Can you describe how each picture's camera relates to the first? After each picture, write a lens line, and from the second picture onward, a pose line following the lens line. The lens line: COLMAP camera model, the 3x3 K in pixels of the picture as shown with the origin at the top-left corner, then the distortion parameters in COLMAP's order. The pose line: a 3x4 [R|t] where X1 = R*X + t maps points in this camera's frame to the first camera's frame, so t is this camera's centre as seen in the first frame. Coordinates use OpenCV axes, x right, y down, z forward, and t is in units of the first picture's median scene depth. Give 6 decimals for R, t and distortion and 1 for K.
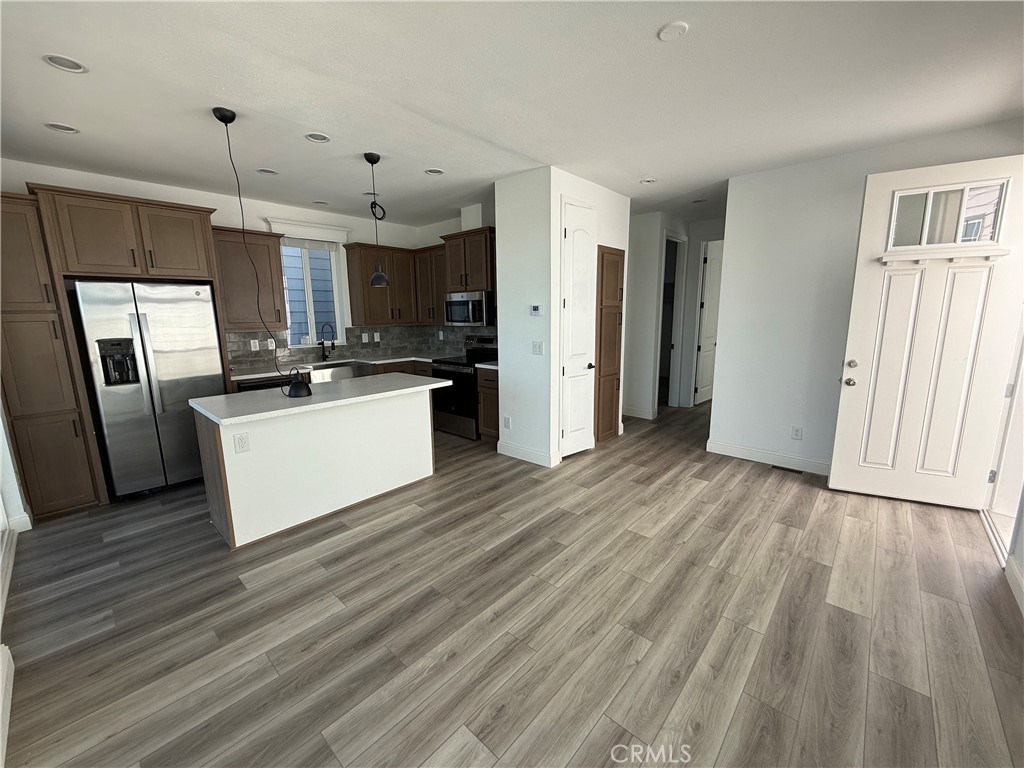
lens RADIAL K [[410.6, 0, 509.7], [0, 410.6, 384.0], [0, 0, 1]] dist [0.001796, -0.000216]
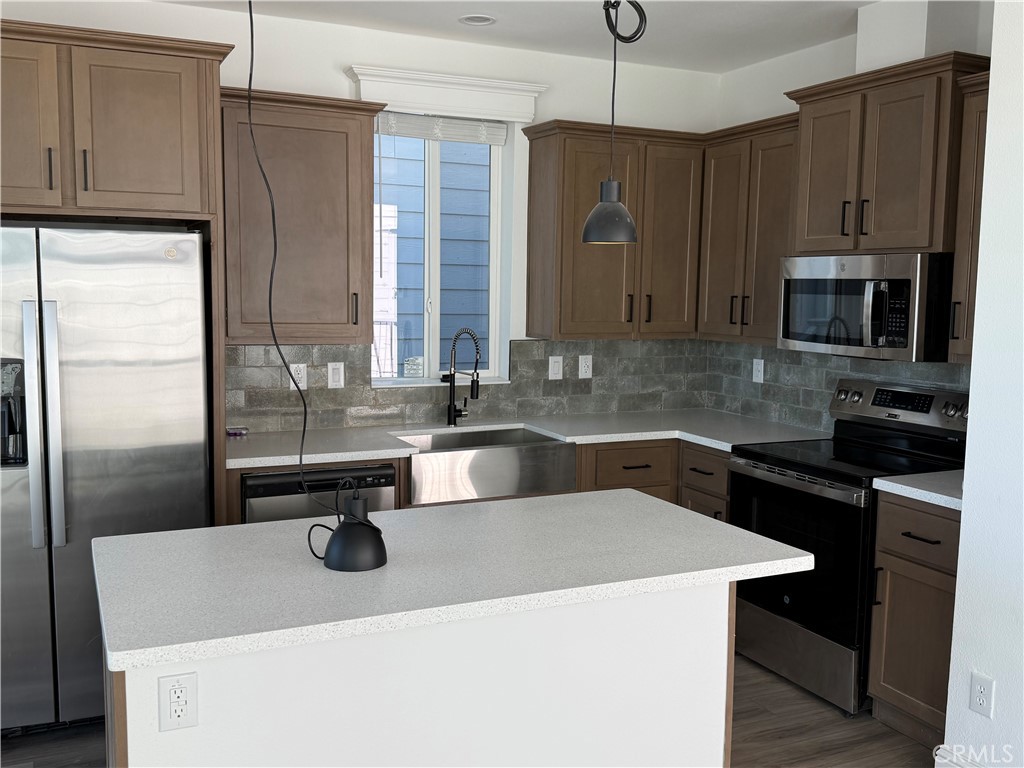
lens RADIAL K [[955.1, 0, 515.7], [0, 955.1, 385.6], [0, 0, 1]] dist [0.194234, -0.429051]
pose [[0.926453, 0.067449, -0.370318, -0.063221], [-0.092311, 0.994484, -0.049809, -0.054918], [0.364915, 0.080330, 0.927569, 0.183856]]
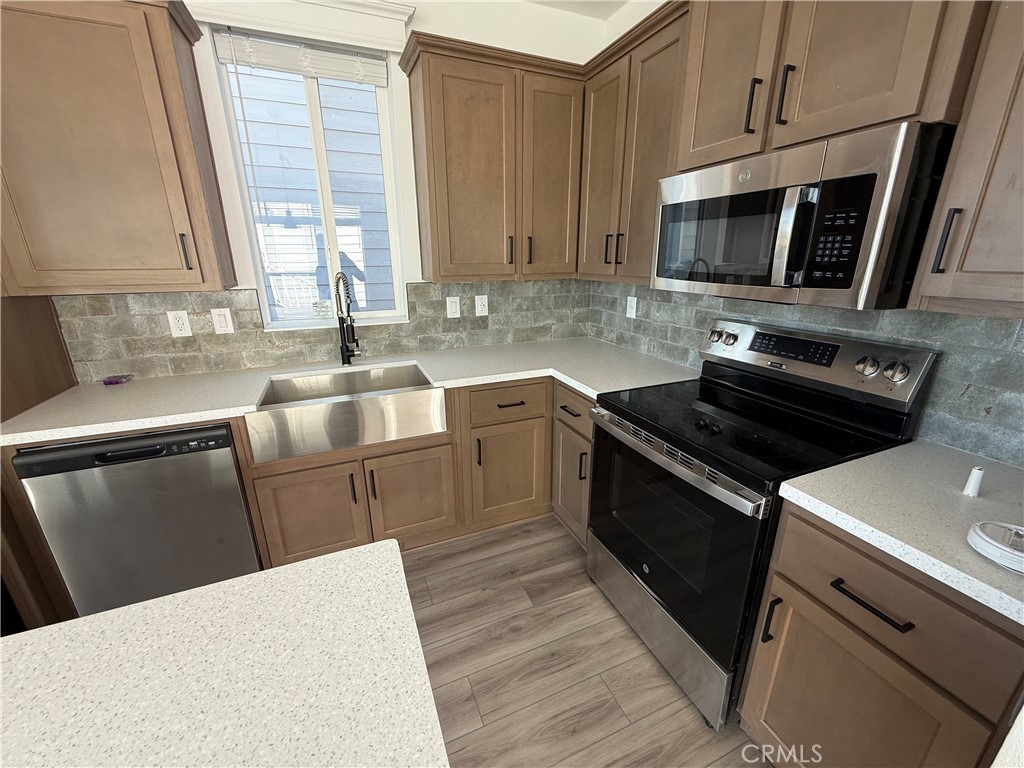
lens RADIAL K [[410.6, 0, 509.7], [0, 410.6, 384.0], [0, 0, 1]] dist [0.001796, -0.000216]
pose [[0.907747, 0.133923, -0.397568, -0.129797], [-0.079293, 0.985367, 0.150881, -0.117649], [0.411957, -0.105437, 0.905083, 0.712665]]
